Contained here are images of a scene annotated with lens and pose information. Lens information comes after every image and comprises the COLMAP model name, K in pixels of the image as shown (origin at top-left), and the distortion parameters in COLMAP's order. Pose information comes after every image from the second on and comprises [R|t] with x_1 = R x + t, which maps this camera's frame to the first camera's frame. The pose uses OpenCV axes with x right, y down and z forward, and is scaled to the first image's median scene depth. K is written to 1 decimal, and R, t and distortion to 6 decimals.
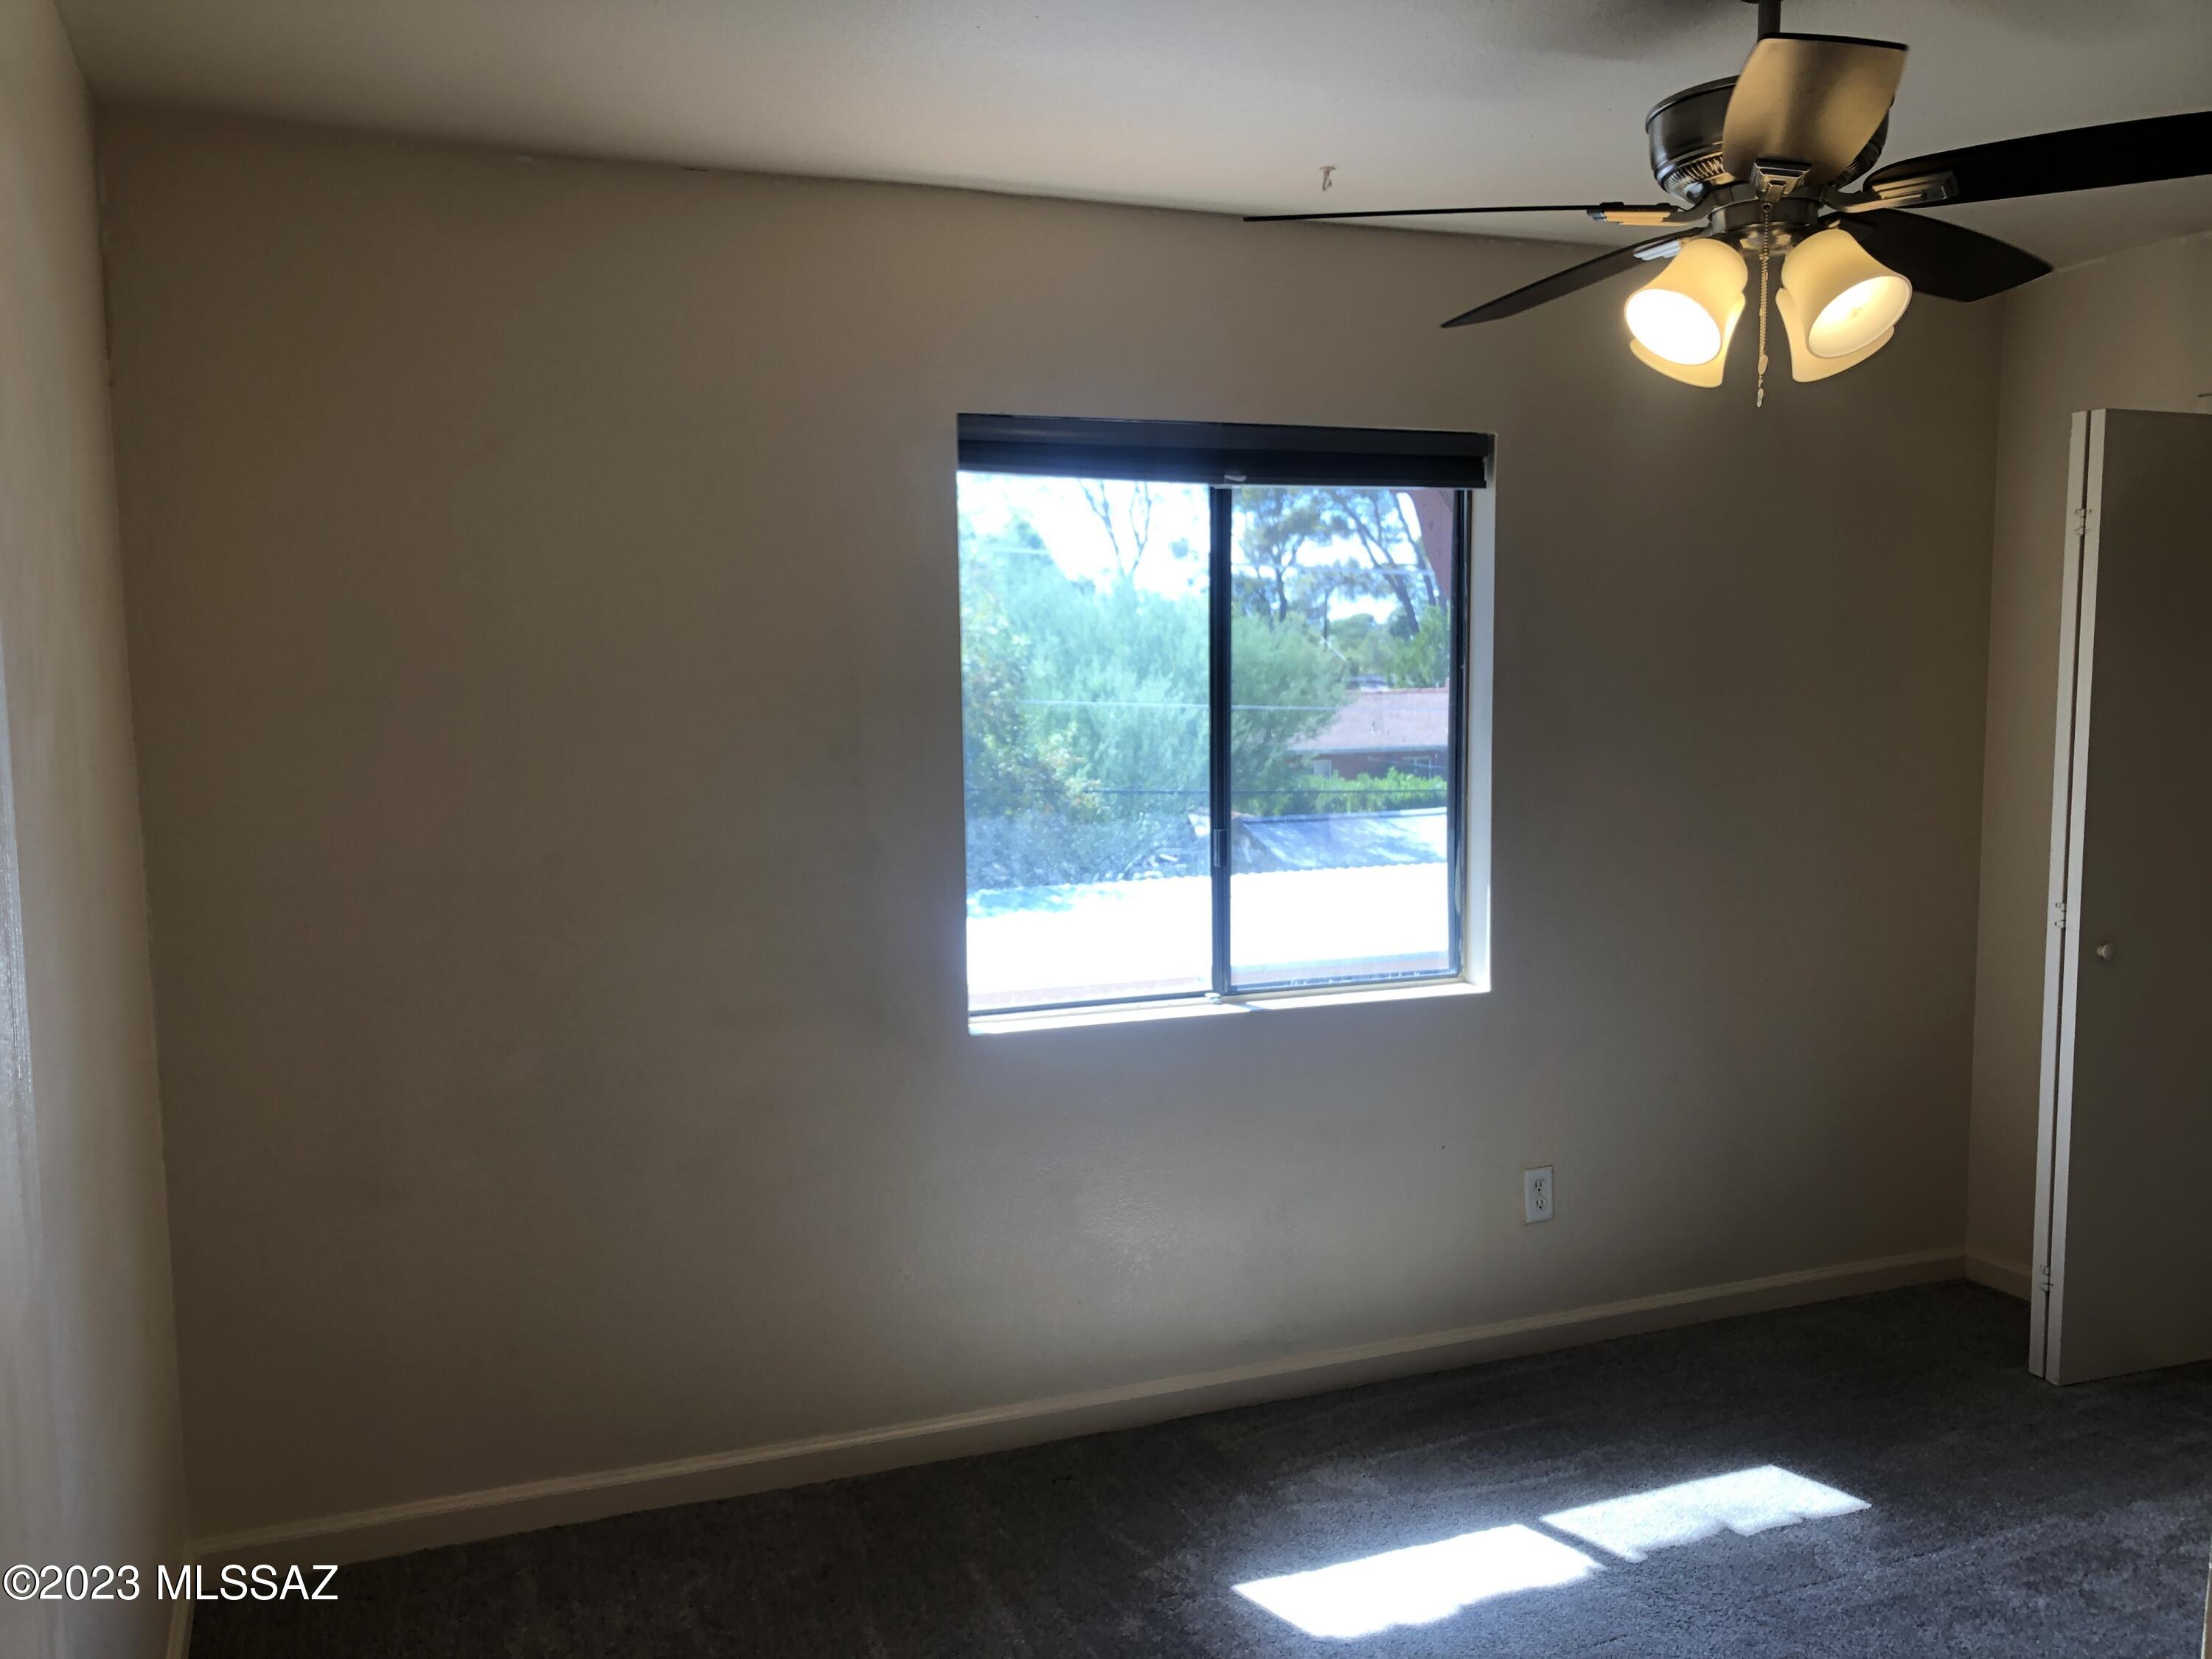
lens RADIAL K [[1830.6, 0, 1116.6], [0, 1830.6, 834.1], [0, 0, 1]] dist [0.003633, 0.003783]
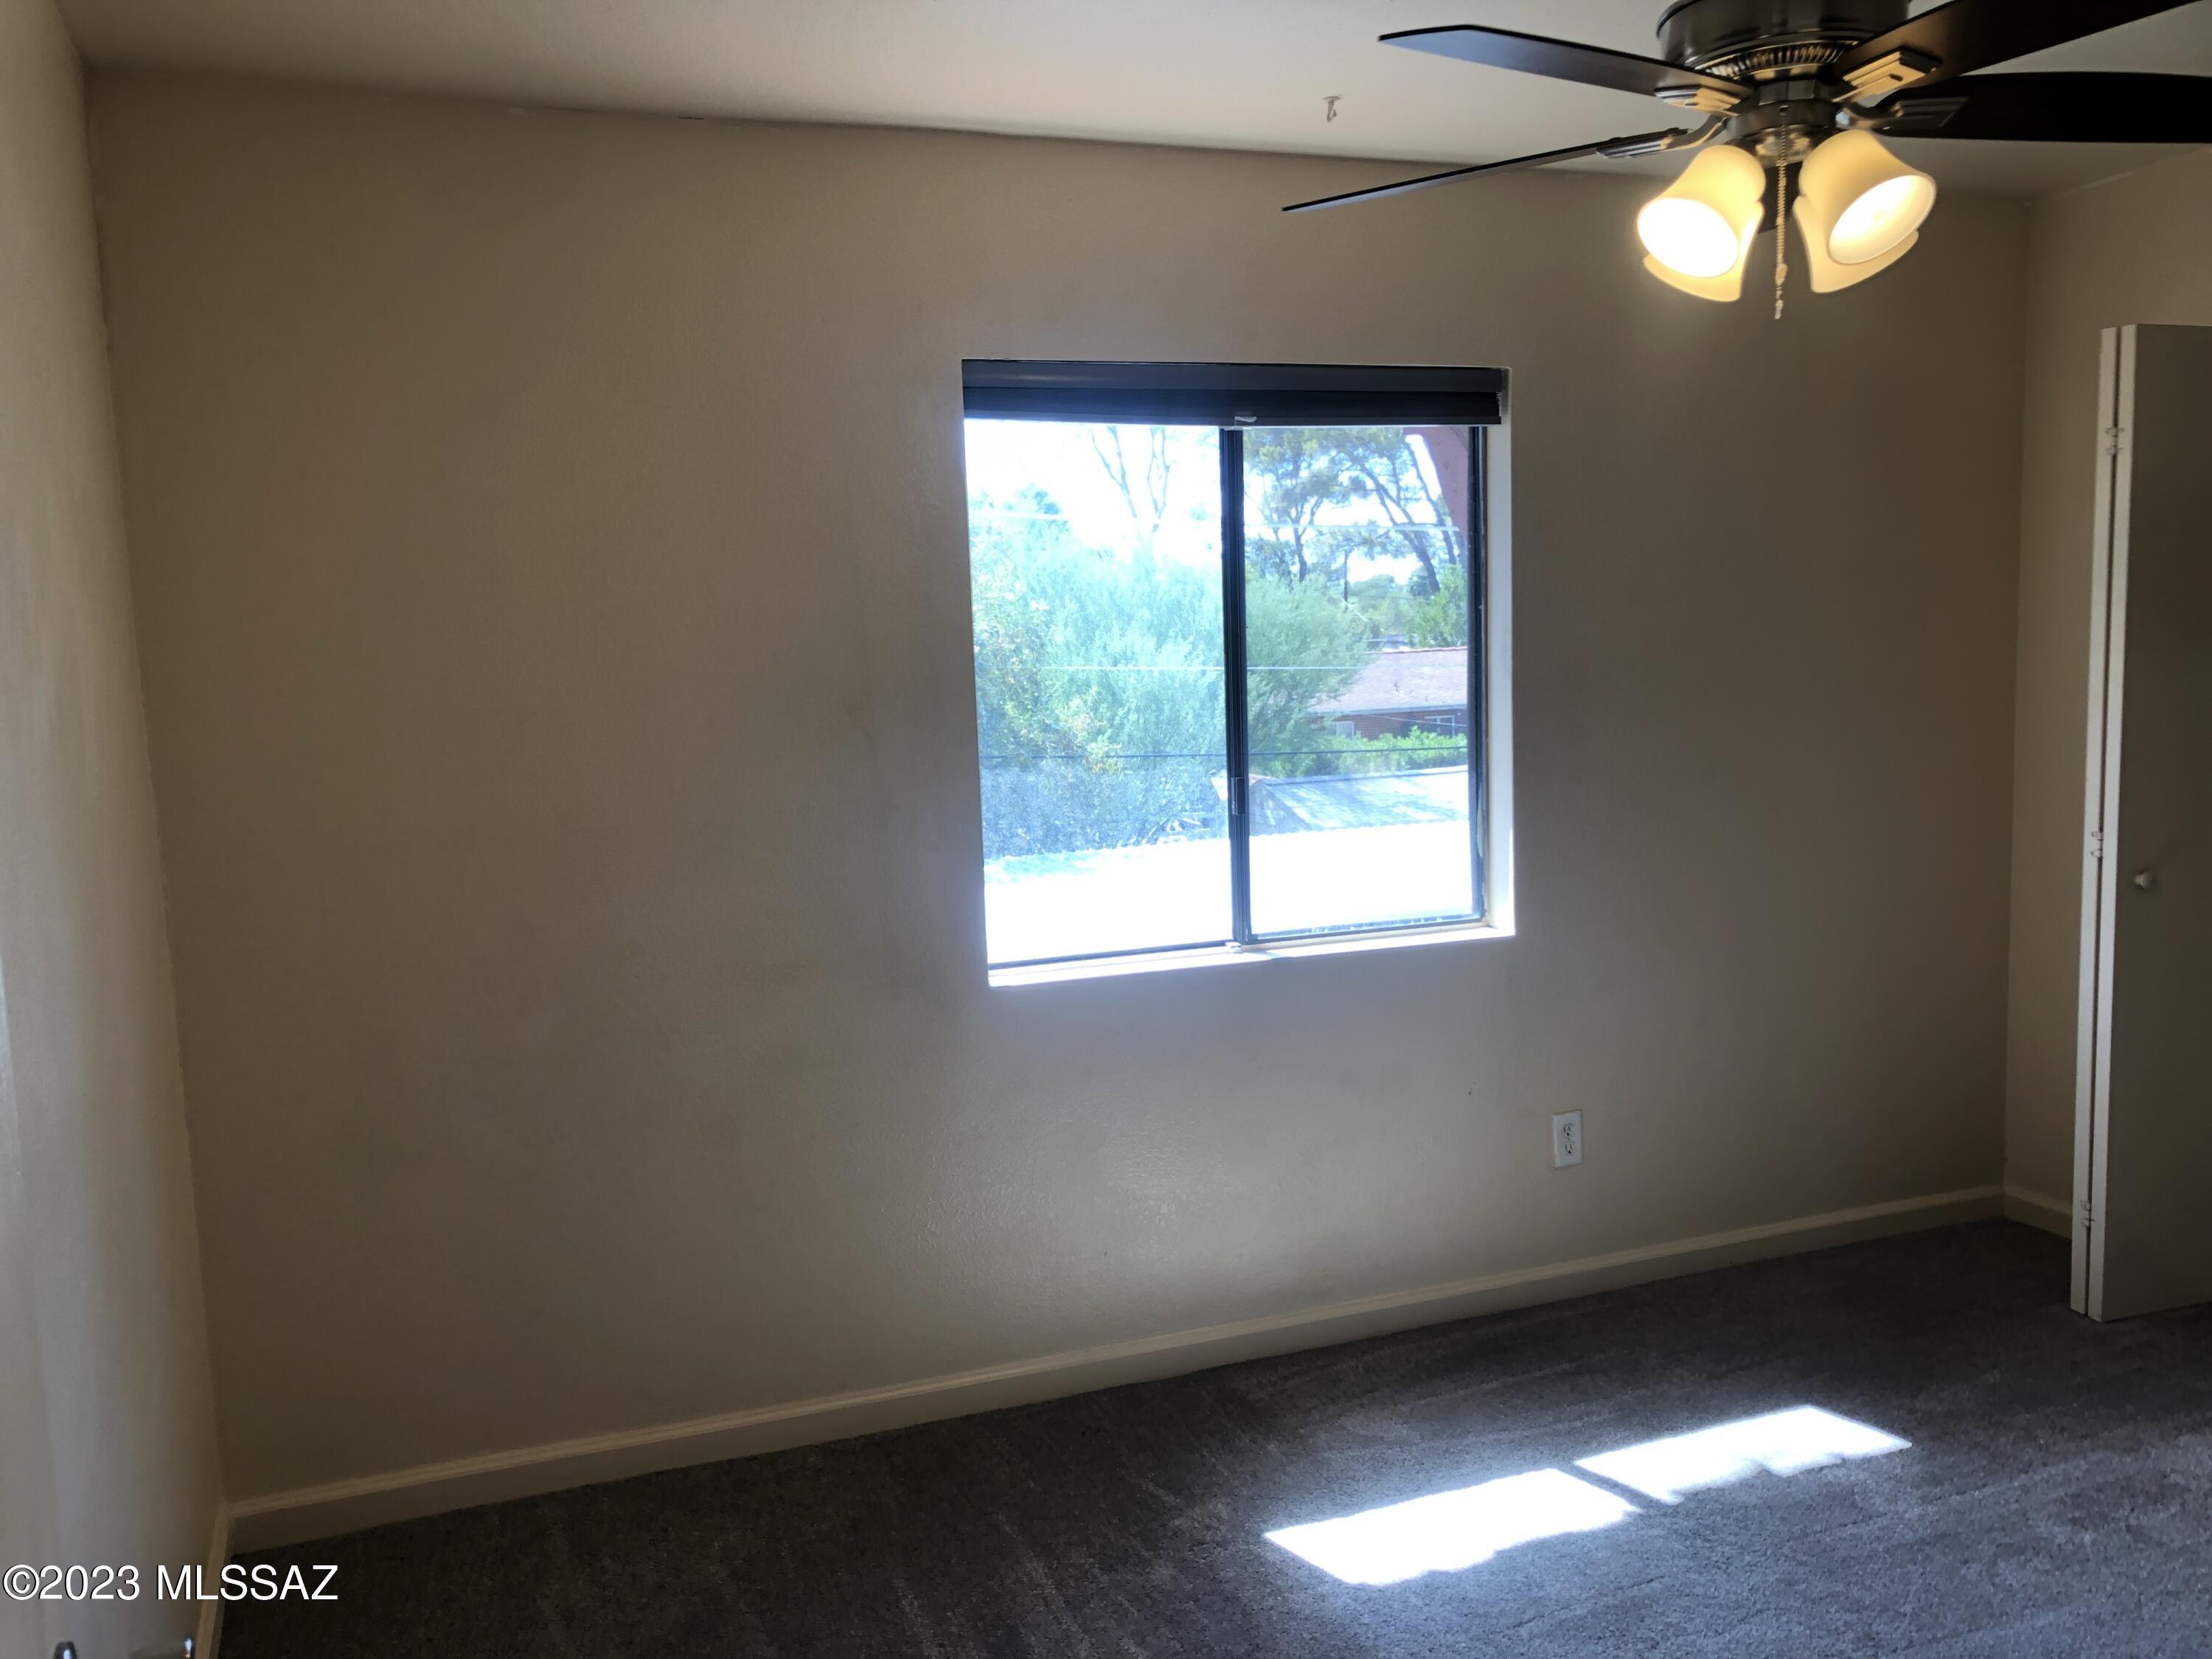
lens RADIAL K [[1827.3, 0, 1106.0], [0, 1827.3, 829.5], [0, 0, 1]] dist [0.008732, -0.003946]
pose [[0.999577, -0.021860, -0.019191, 0.004363], [0.022161, 0.999632, 0.015629, 0.010011], [0.018843, -0.016048, 0.999694, 0.011406]]
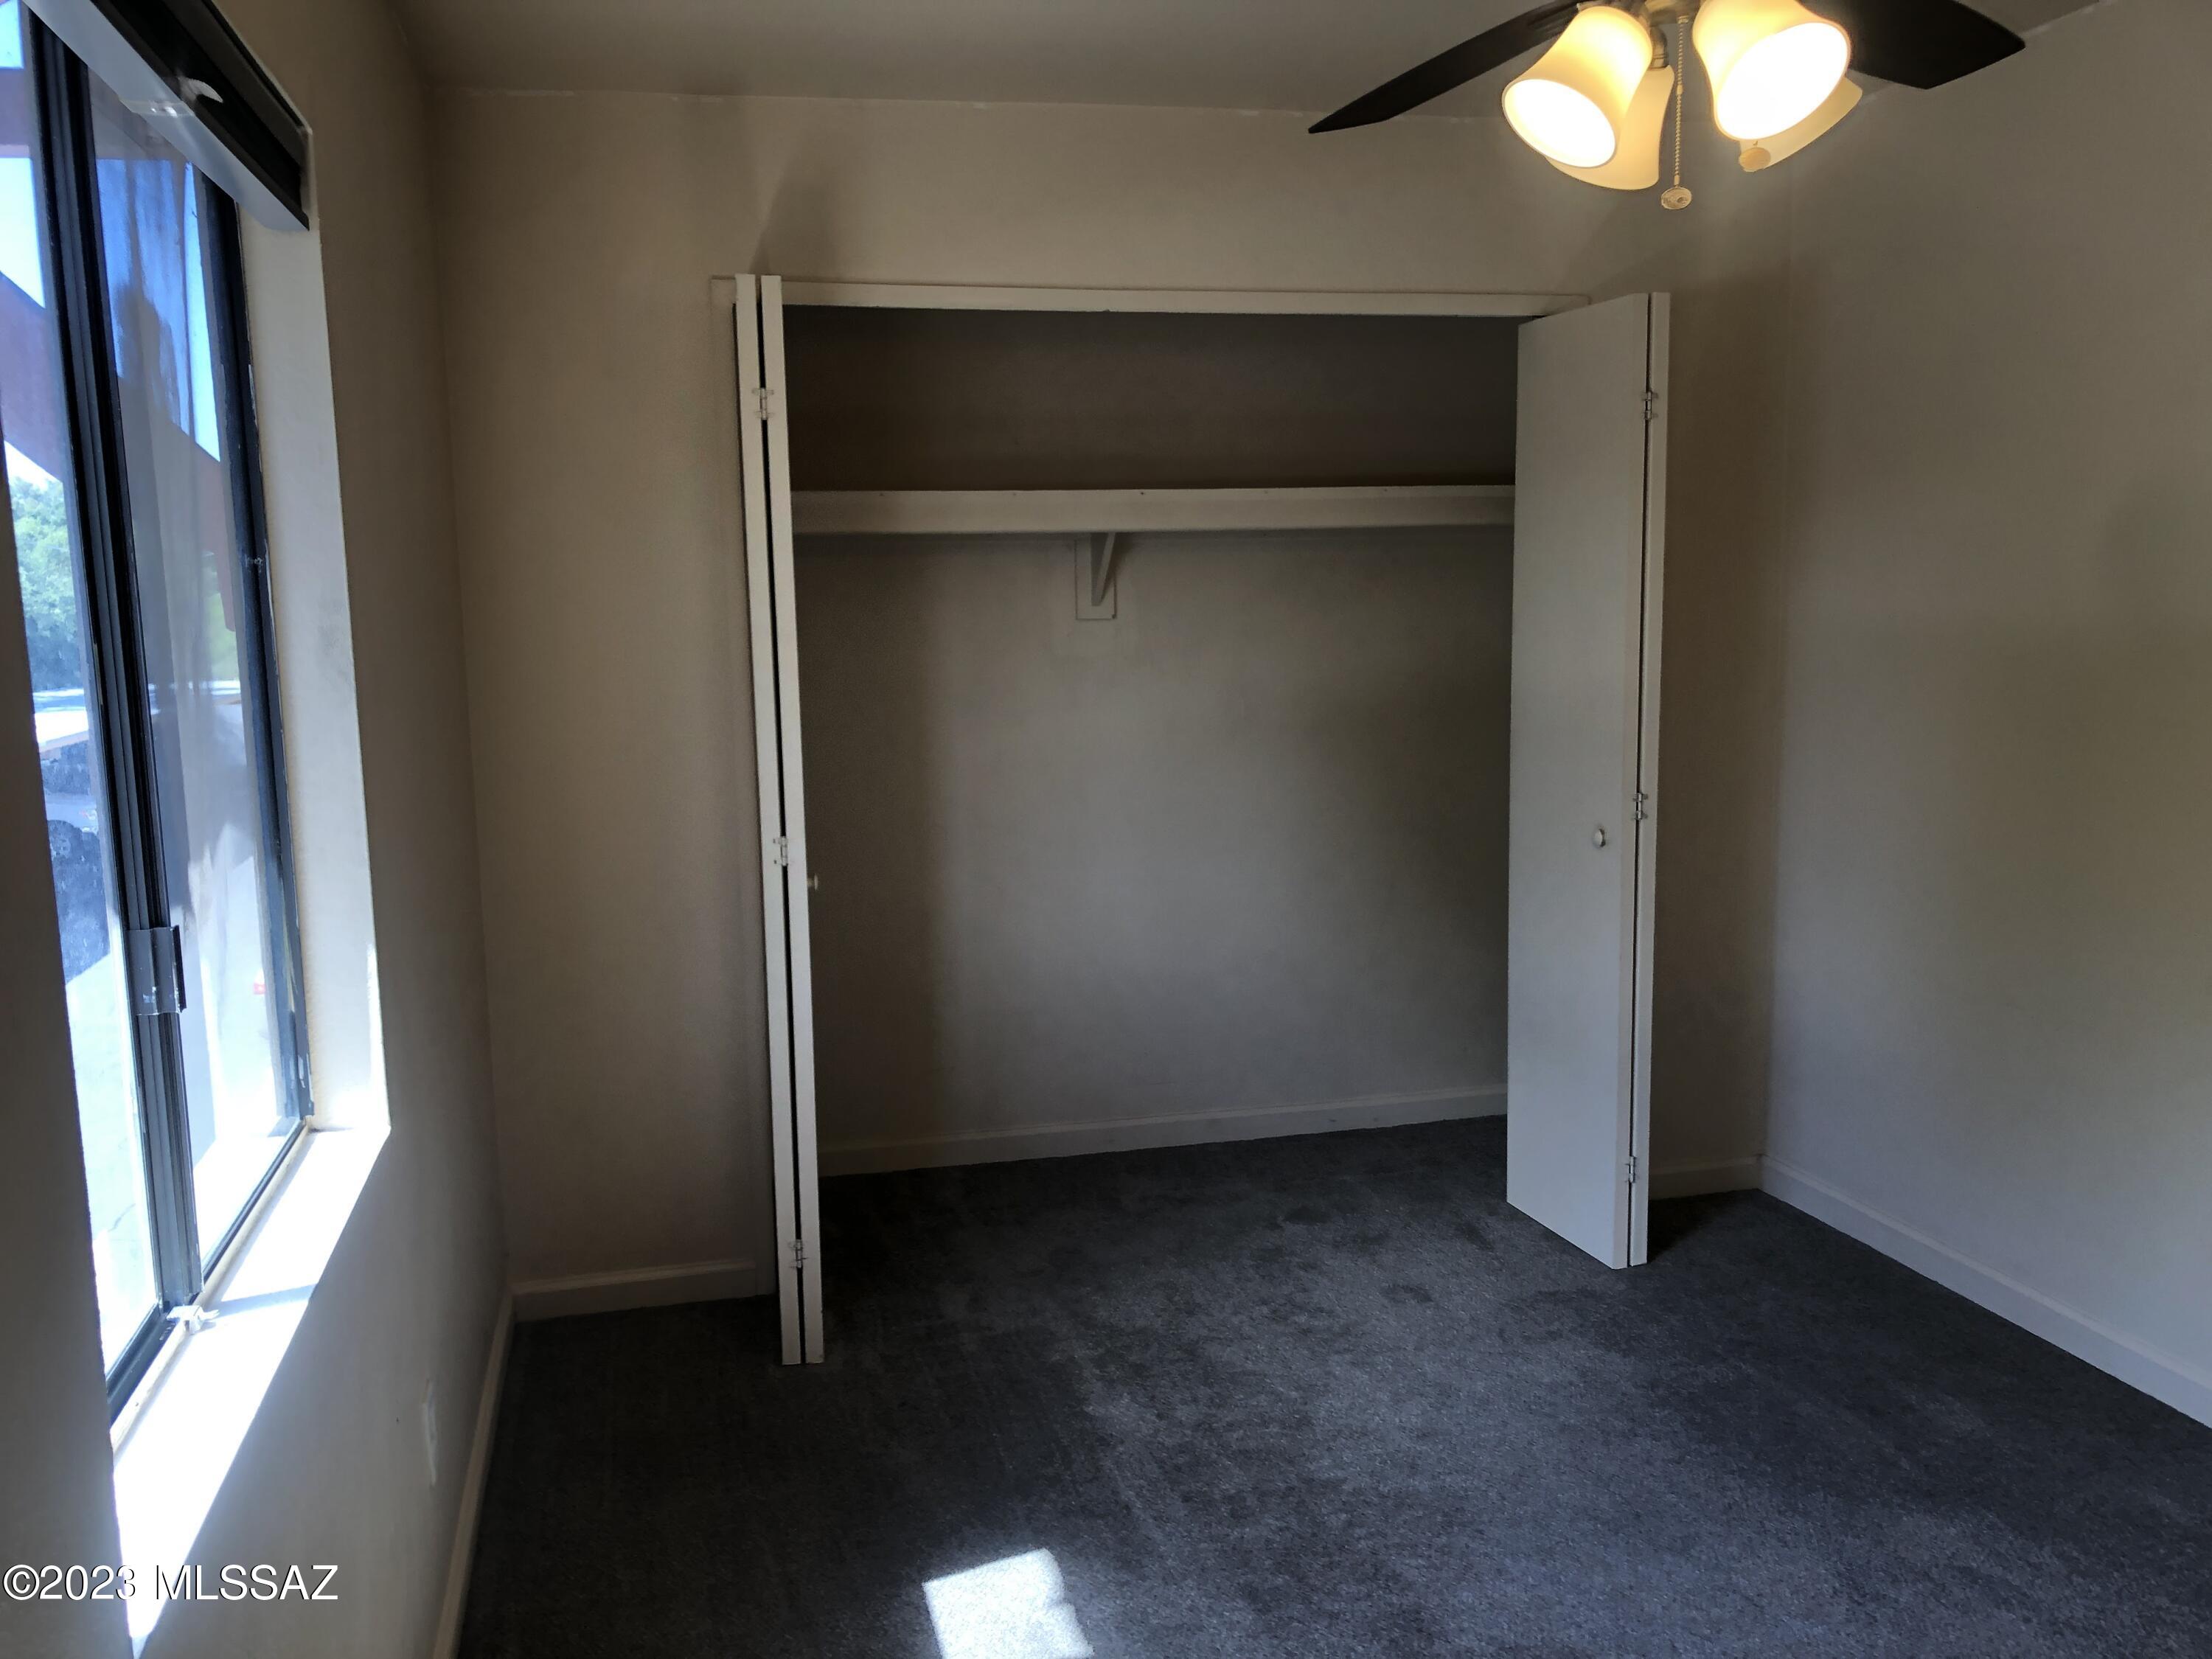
lens RADIAL K [[1827.3, 0, 1106.0], [0, 1827.3, 829.5], [0, 0, 1]] dist [0.008732, -0.003946]
pose [[0.151425, -0.130673, 0.979793, -0.355282], [0.102575, 0.987949, 0.115908, -0.057084], [-0.983132, 0.082951, 0.163004, 0.765993]]
